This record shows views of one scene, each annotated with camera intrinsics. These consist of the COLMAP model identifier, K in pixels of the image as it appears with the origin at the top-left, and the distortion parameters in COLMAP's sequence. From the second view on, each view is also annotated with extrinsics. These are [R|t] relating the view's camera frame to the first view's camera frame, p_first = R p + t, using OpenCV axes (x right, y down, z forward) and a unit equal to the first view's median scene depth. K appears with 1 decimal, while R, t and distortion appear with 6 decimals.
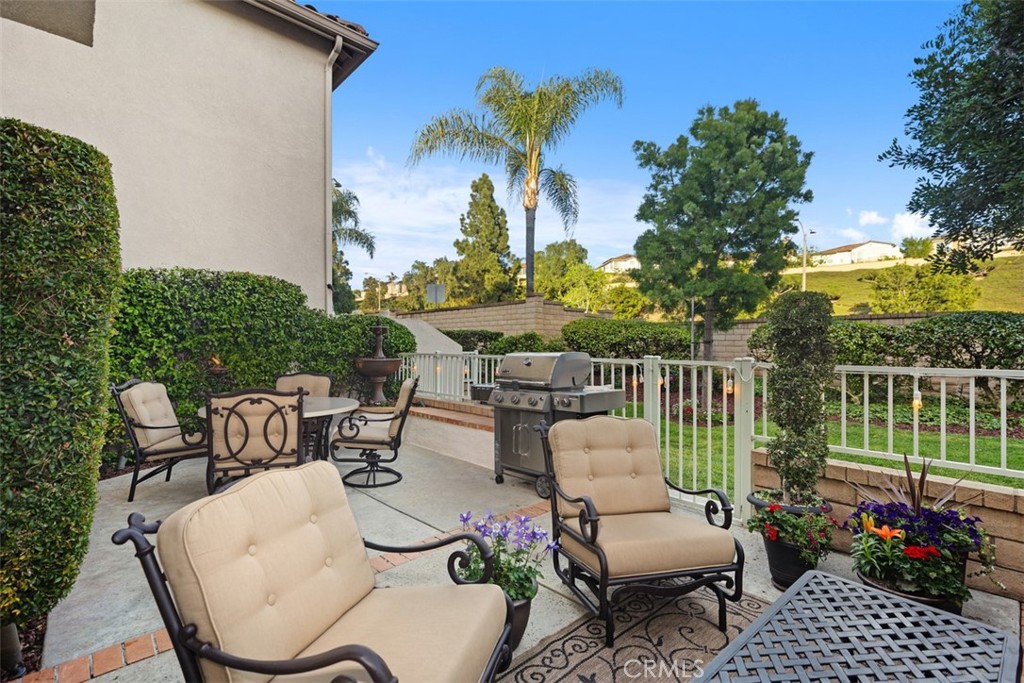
lens RADIAL K [[475.6, 0, 512.0], [0, 475.6, 341.5], [0, 0, 1]] dist [0.000217, 0.000066]
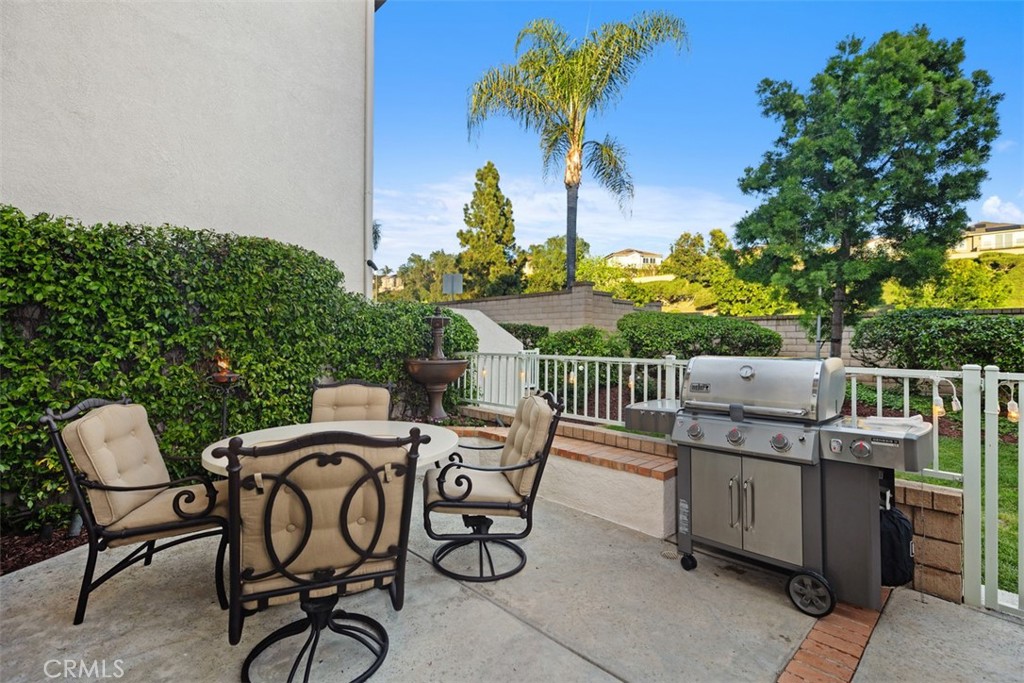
lens RADIAL K [[483.4, 0, 510.5], [0, 483.4, 333.8], [0, 0, 1]] dist [0.001711, 0.000027]
pose [[0.999941, 0.007580, 0.007789, -0.178219], [-0.007523, 0.999945, -0.007328, -0.000183], [-0.007844, 0.007269, 0.999943, 0.250458]]
